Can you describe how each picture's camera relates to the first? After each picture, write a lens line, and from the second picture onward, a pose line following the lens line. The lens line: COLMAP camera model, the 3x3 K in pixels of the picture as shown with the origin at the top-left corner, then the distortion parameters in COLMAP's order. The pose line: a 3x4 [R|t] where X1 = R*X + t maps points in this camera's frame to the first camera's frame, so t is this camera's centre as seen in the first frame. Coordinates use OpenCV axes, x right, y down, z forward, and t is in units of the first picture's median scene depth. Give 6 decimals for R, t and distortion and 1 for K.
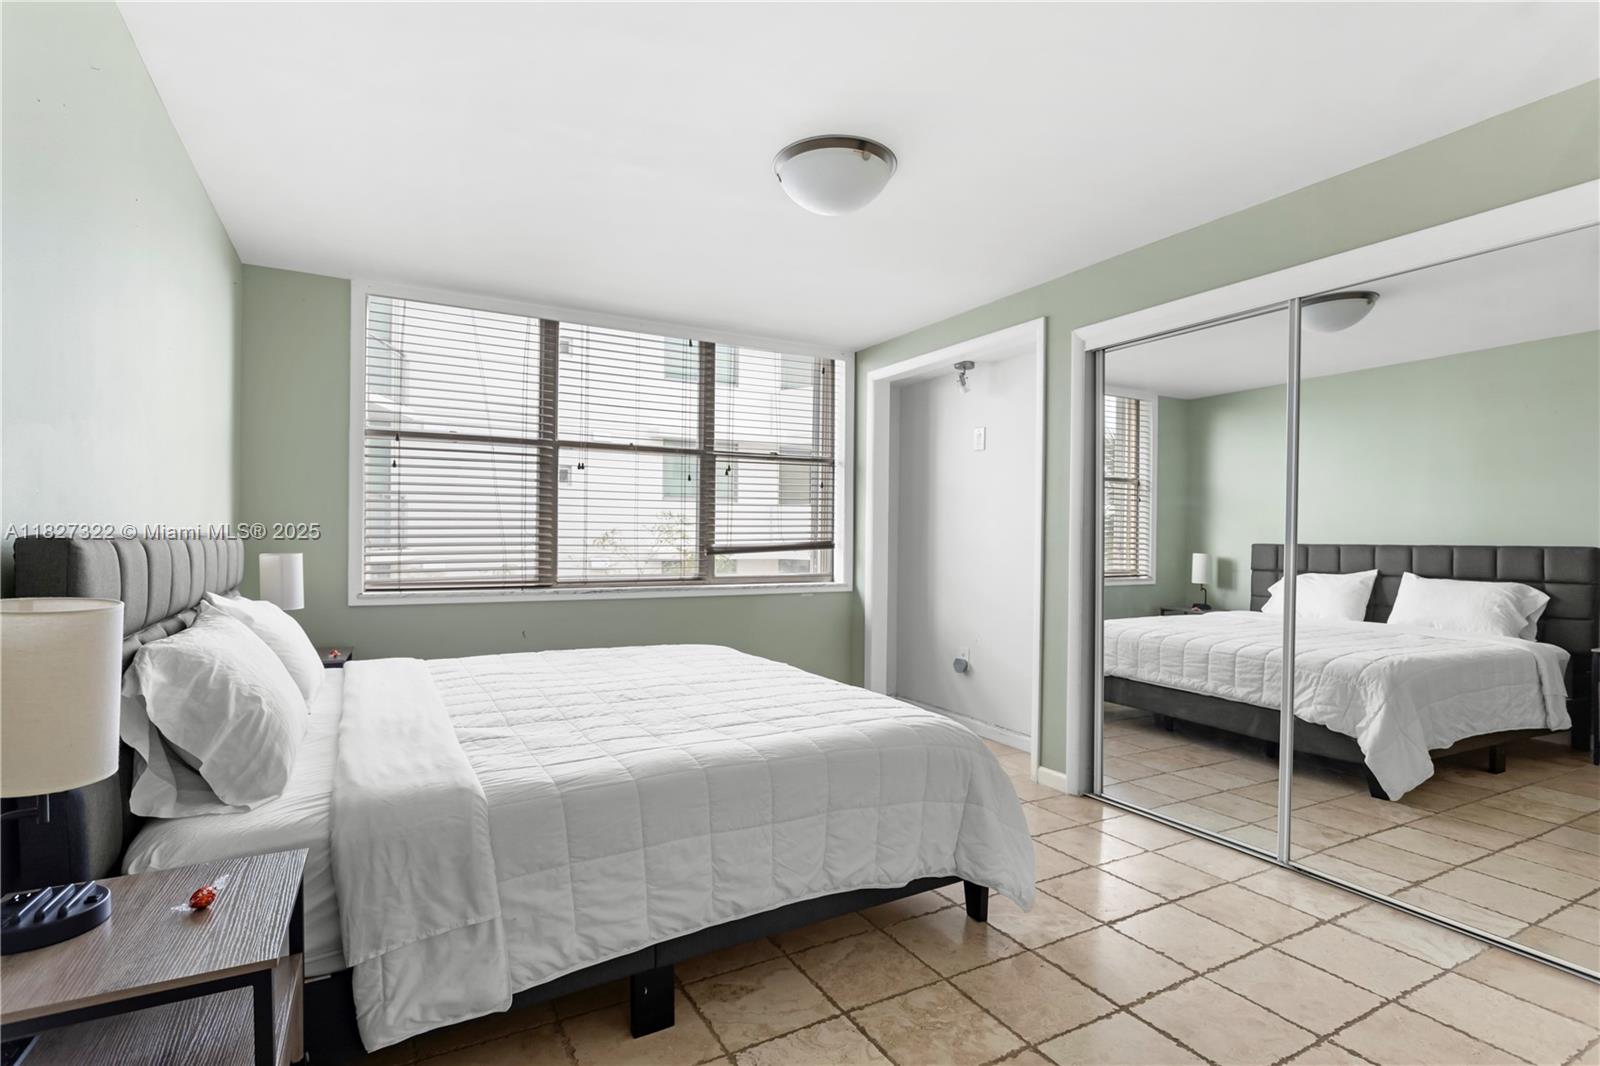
lens RADIAL K [[794.2, 0, 800.4], [0, 794.2, 540.1], [0, 0, 1]] dist [-0.010837, 0.006101]
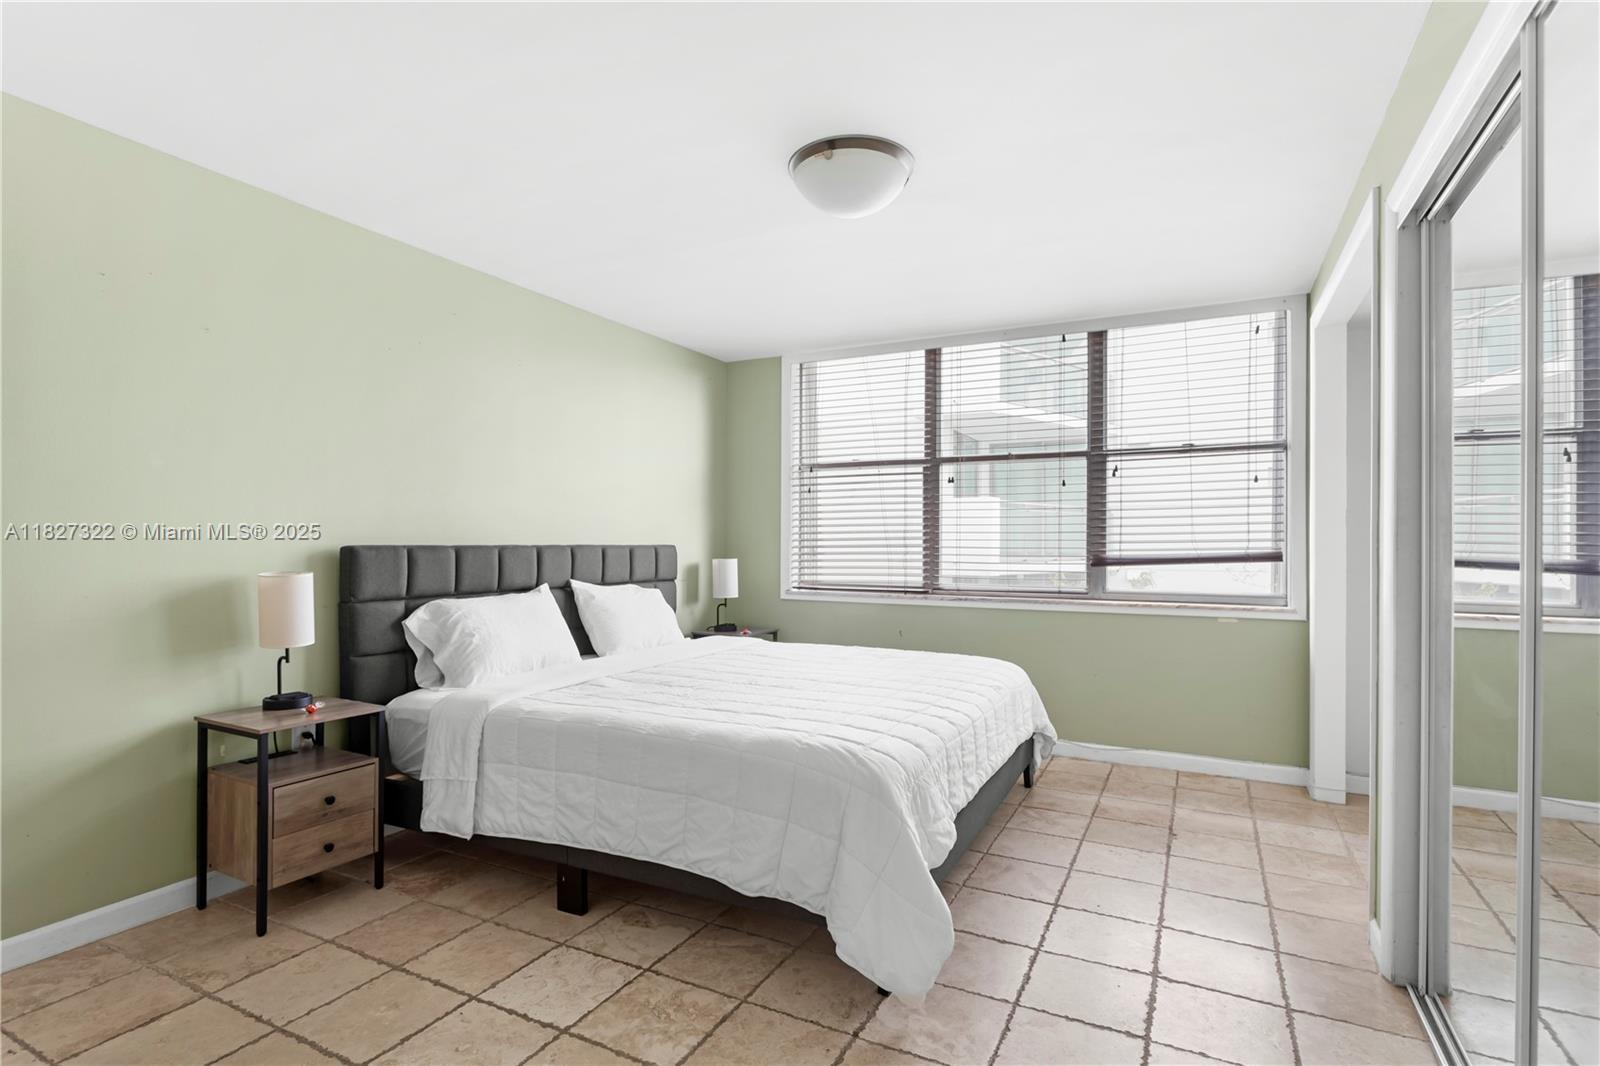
lens RADIAL K [[794.2, 0, 795.0], [0, 794.2, 538.0], [0, 0, 1]] dist [-0.010837, 0.006101]
pose [[0.541884, -0.013602, -0.840343, 0.518030], [-0.001848, 0.999847, -0.017375, 0.002912], [0.840451, 0.010968, 0.541776, 0.260829]]
